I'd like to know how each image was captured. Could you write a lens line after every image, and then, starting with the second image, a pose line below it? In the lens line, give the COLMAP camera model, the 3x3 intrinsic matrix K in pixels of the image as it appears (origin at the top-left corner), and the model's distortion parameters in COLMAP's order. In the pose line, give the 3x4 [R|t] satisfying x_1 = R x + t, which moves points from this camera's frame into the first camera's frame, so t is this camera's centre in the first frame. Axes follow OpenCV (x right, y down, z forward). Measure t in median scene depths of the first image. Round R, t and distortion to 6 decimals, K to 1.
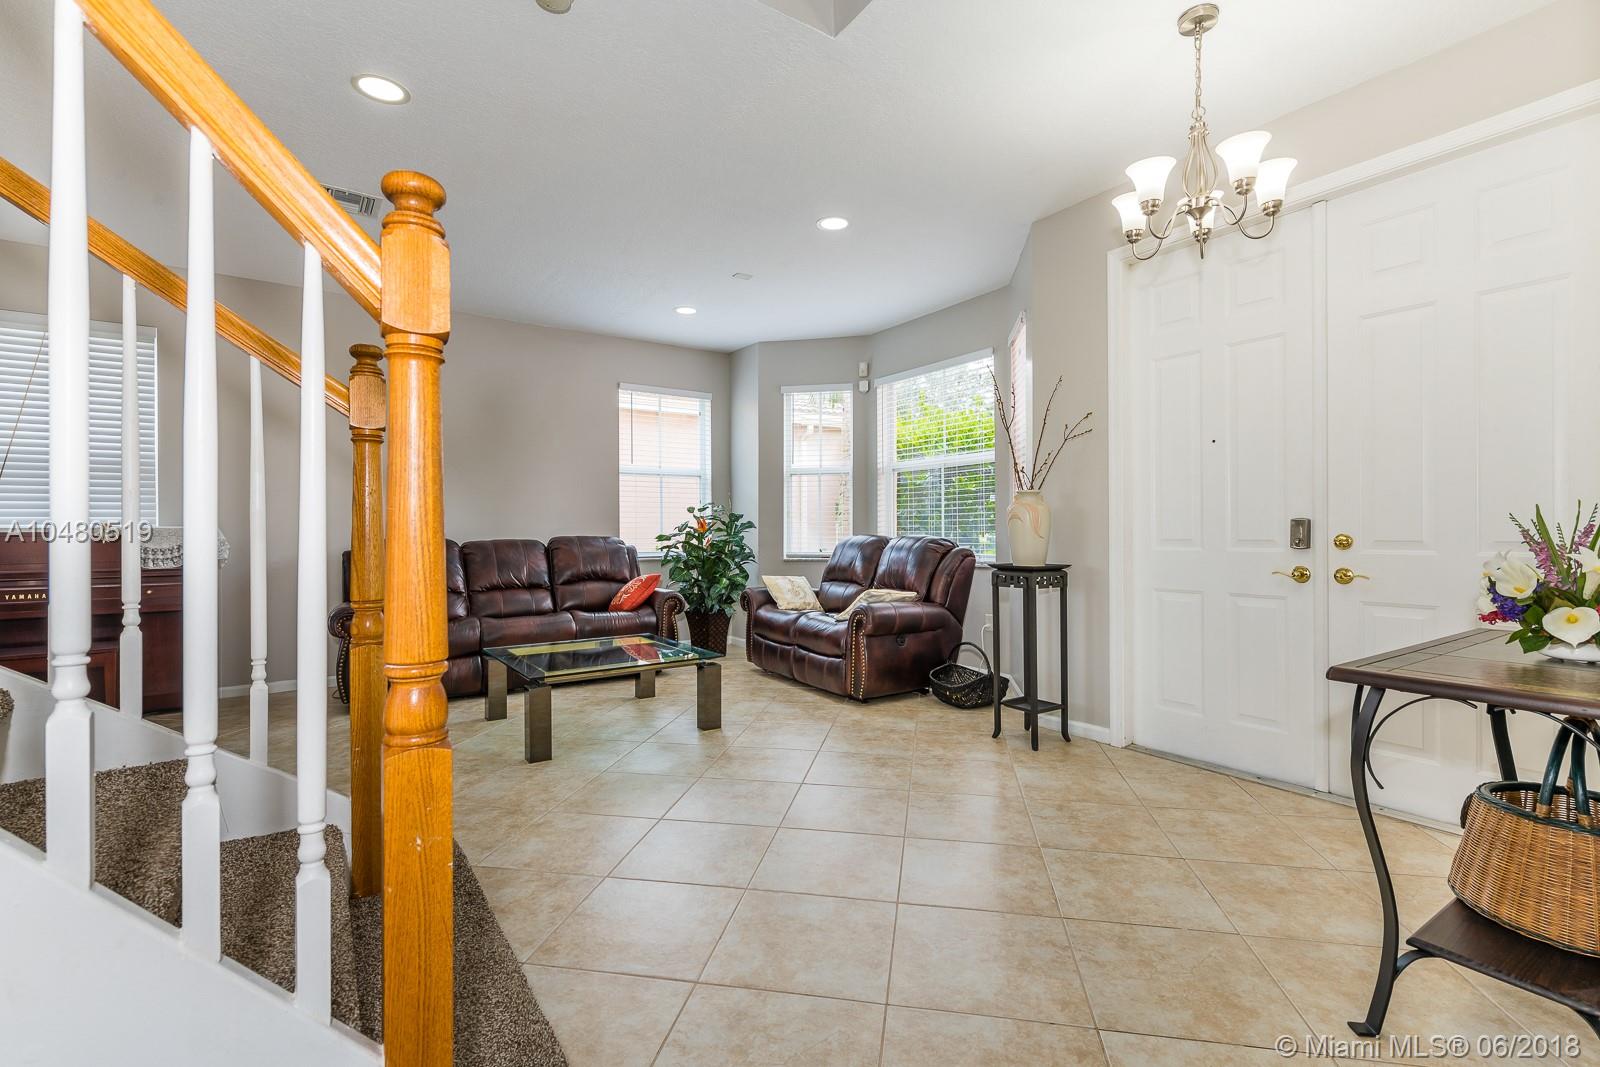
lens RADIAL K [[747.9, 0, 801.2], [0, 747.9, 521.0], [0, 0, 1]] dist [-0.000669, -0.000379]
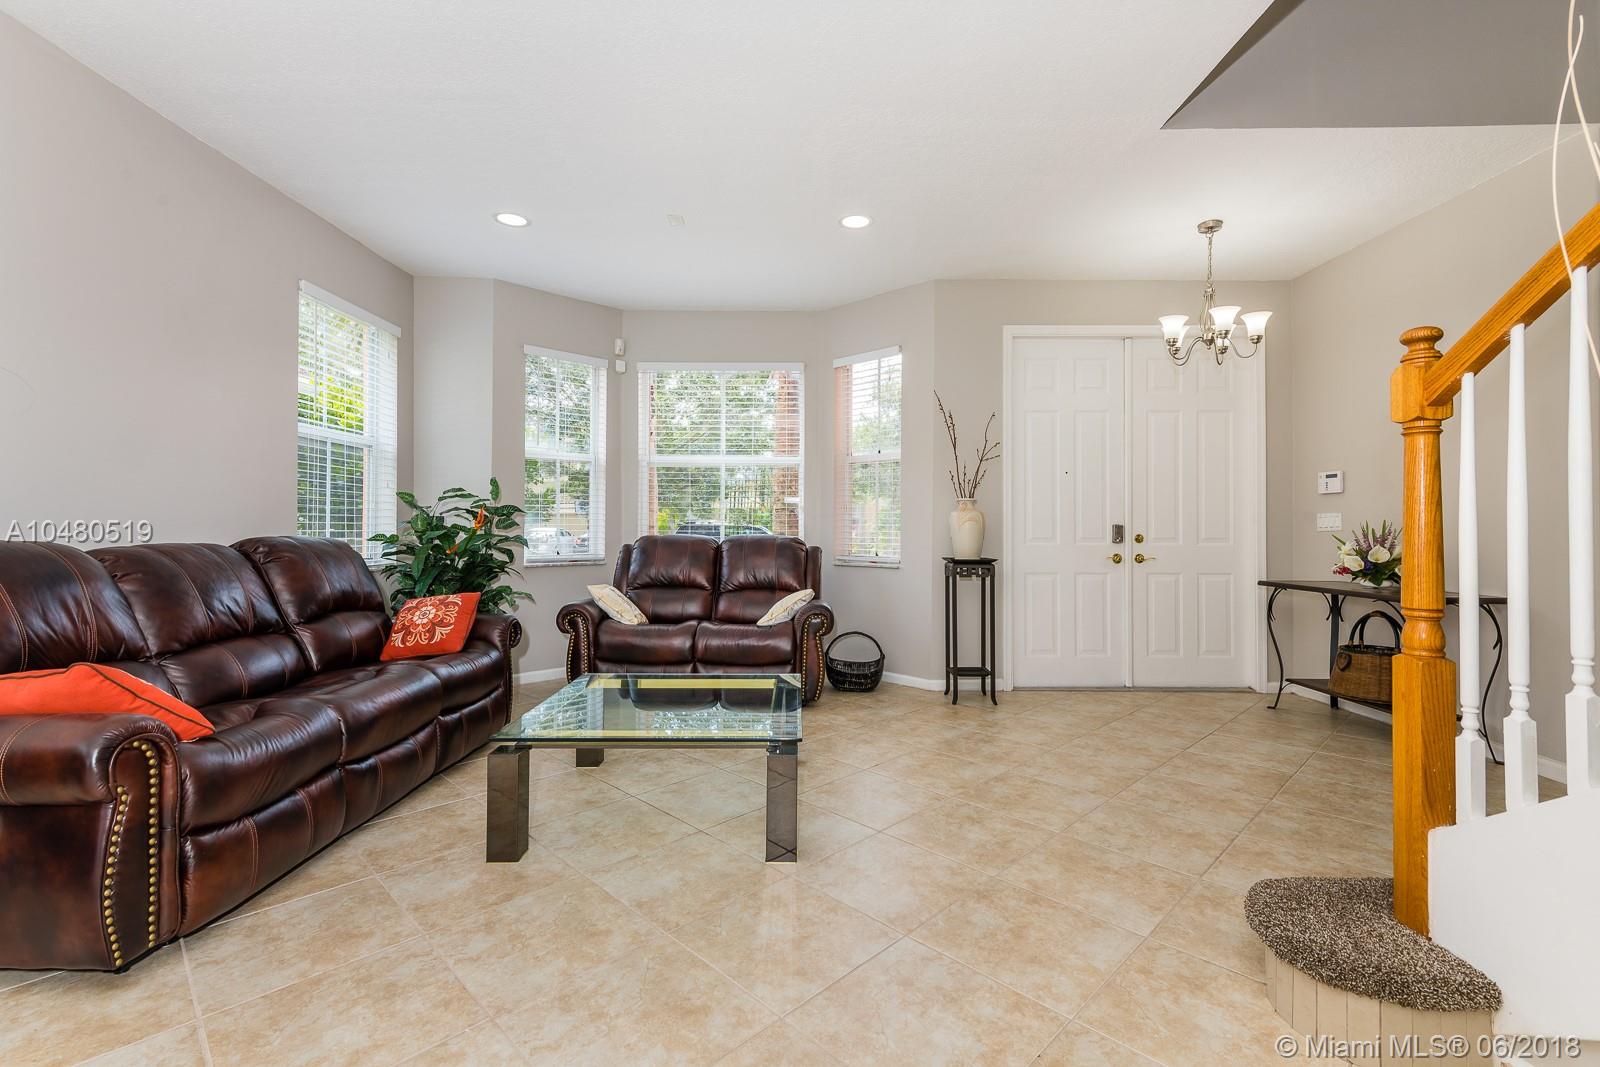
lens RADIAL K [[730.1, 0, 793.7], [0, 730.1, 531.6], [0, 0, 1]] dist [0.000779, 0.000068]
pose [[0.548509, 0.005055, 0.836129, -0.852362], [-0.014113, 0.999895, 0.003213, 0.014255], [-0.836025, -0.013563, 0.548523, 0.578822]]
